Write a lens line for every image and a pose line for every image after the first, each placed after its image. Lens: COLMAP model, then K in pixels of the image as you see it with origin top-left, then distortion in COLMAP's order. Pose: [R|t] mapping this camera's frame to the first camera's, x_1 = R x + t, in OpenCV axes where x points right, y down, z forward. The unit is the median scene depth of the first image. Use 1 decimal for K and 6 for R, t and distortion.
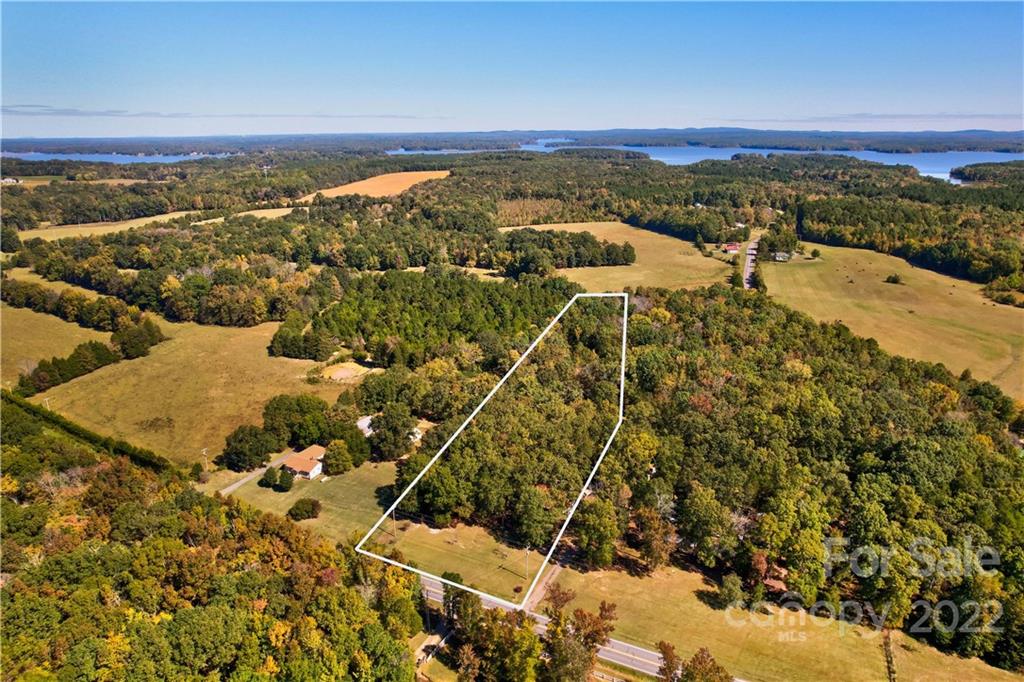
lens RADIAL K [[706.7, 0, 512.0], [0, 706.7, 341.0], [0, 0, 1]] dist [-0.074230, 0.062166]
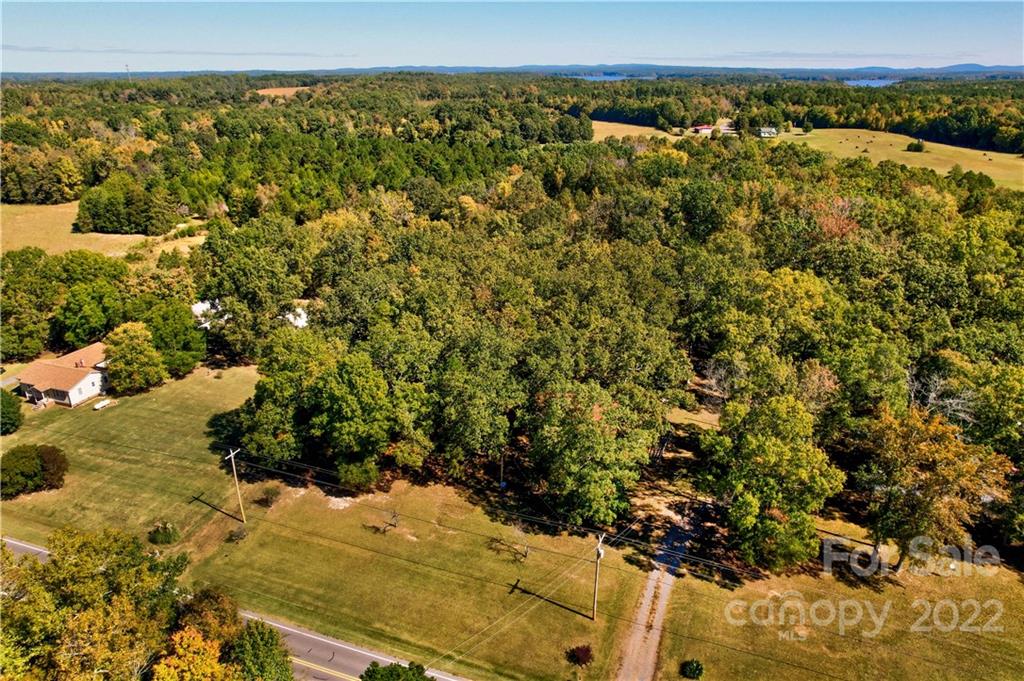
lens RADIAL K [[706.7, 0, 512.0], [0, 706.7, 340.5], [0, 0, 1]] dist [-0.074230, 0.062166]
pose [[0.992329, -0.039157, 0.117262, -0.030172], [0.030240, 0.996582, 0.076875, 0.081751], [-0.119871, -0.072739, 0.990121, 0.327545]]
